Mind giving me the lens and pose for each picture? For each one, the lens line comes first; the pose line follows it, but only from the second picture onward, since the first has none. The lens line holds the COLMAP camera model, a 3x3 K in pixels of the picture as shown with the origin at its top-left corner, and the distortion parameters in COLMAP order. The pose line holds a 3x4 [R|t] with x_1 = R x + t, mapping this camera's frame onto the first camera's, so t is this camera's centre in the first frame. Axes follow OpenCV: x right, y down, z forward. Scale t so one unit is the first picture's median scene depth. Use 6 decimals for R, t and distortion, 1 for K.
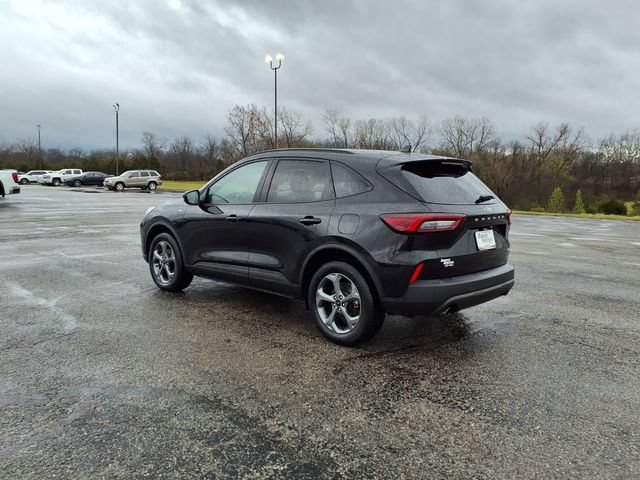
lens RADIAL K [[516.0, 0, 322.2], [0, 516.0, 226.8], [0, 0, 1]] dist [0.085648, -0.131114]
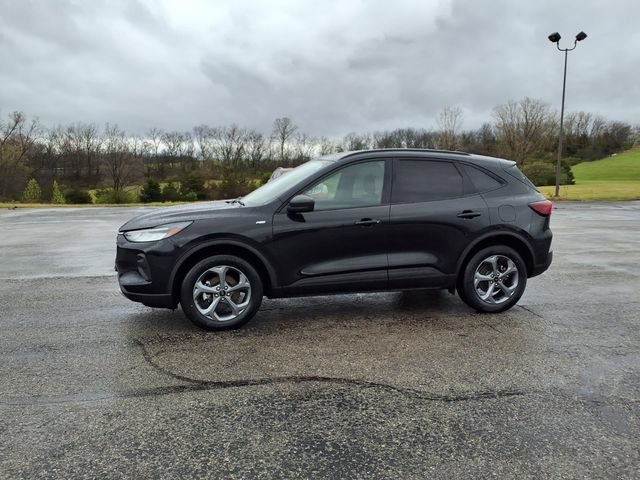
lens RADIAL K [[514.7, 0, 322.8], [0, 514.7, 252.8], [0, 0, 1]] dist [0.083870, -0.134243]
pose [[0.532893, -0.141728, 0.834229, -0.913786], [0.085386, 0.989848, 0.113623, -0.067574], [-0.841864, 0.010683, 0.539585, 0.523061]]
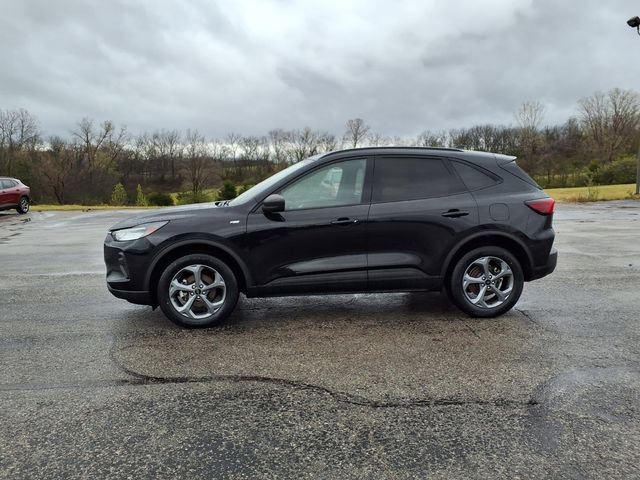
lens RADIAL K [[518.4, 0, 319.0], [0, 518.4, 239.0], [0, 0, 1]] dist [0.074294, -0.125183]
pose [[0.650753, -0.116570, 0.750288, -0.820844], [0.094598, 0.992893, 0.072214, -0.051646], [-0.753374, 0.023982, 0.657155, 0.396357]]
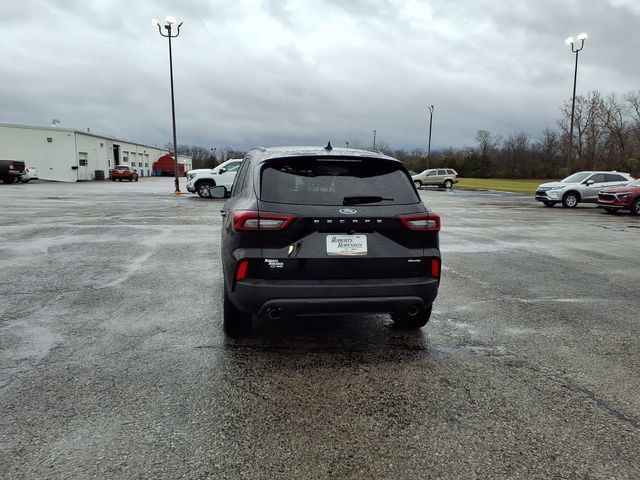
lens RADIAL K [[519.9, 0, 320.1], [0, 519.9, 227.6], [0, 0, 1]] dist [0.086186, -0.143698]
pose [[0.794793, 0.061986, -0.603706, 0.627363], [-0.059310, 0.997942, 0.024381, -0.018313], [0.603975, 0.016428, 0.796834, 0.200548]]
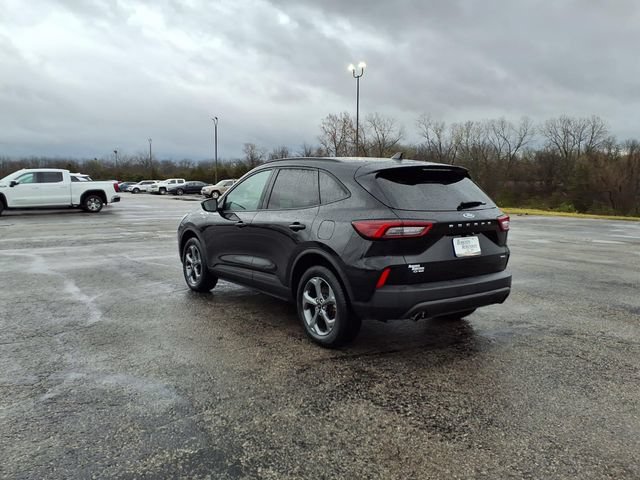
lens RADIAL K [[516.0, 0, 322.2], [0, 516.0, 226.8], [0, 0, 1]] dist [0.085648, -0.131114]
pose [[0.982022, 0.001555, -0.188761, 0.177419], [-0.003773, 0.999928, -0.011392, 0.000353], [0.188730, 0.011900, 0.981957, -0.014442]]
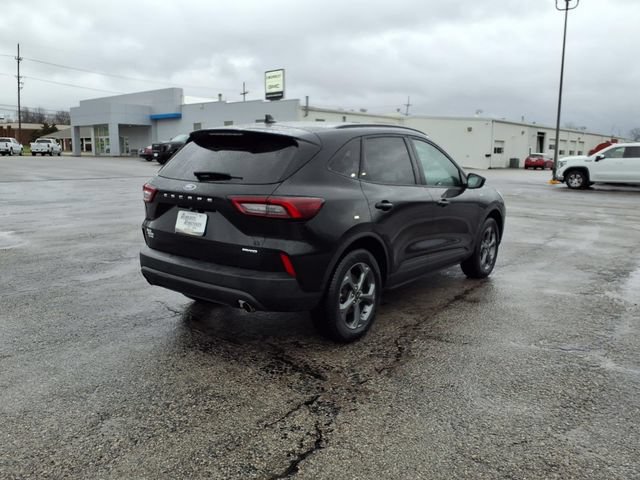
lens RADIAL K [[519.9, 0, 318.0], [0, 519.9, 230.1], [0, 0, 1]] dist [0.080137, -0.129354]
pose [[0.055086, 0.133863, -0.989468, 0.938105], [-0.112767, 0.985466, 0.127044, -0.079125], [0.992093, 0.104581, 0.069380, 0.949945]]
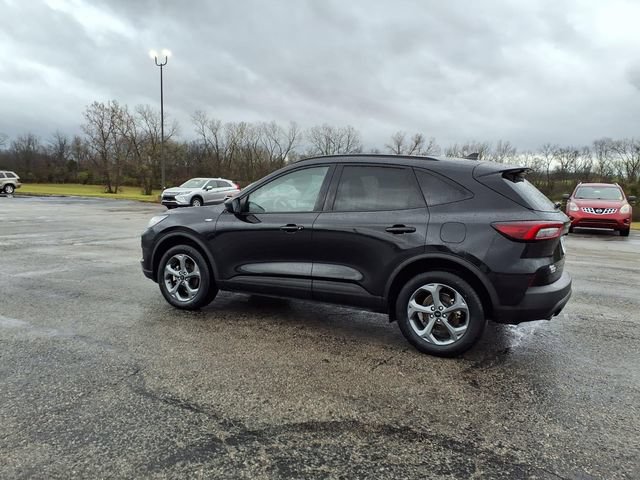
lens RADIAL K [[516.0, 0, 322.2], [0, 516.0, 226.8], [0, 0, 1]] dist [0.085648, -0.131114]
pose [[0.964266, -0.013512, 0.264592, -0.334568], [0.015574, 0.999862, -0.005696, -0.011409], [-0.264478, 0.009614, 0.964344, 0.083732]]
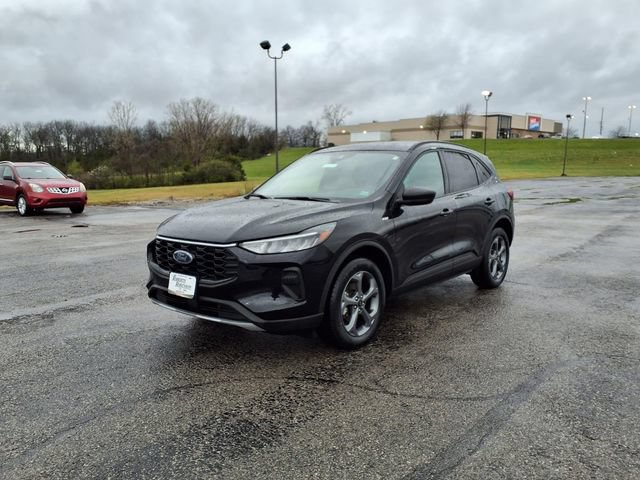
lens RADIAL K [[511.5, 0, 327.8], [0, 511.5, 241.4], [0, 0, 1]] dist [0.153104, -0.263960]
pose [[-0.060140, -0.150689, 0.986750, -1.001673], [0.097653, 0.982910, 0.156054, -0.121043], [-0.993402, 0.105744, -0.044397, 1.158229]]
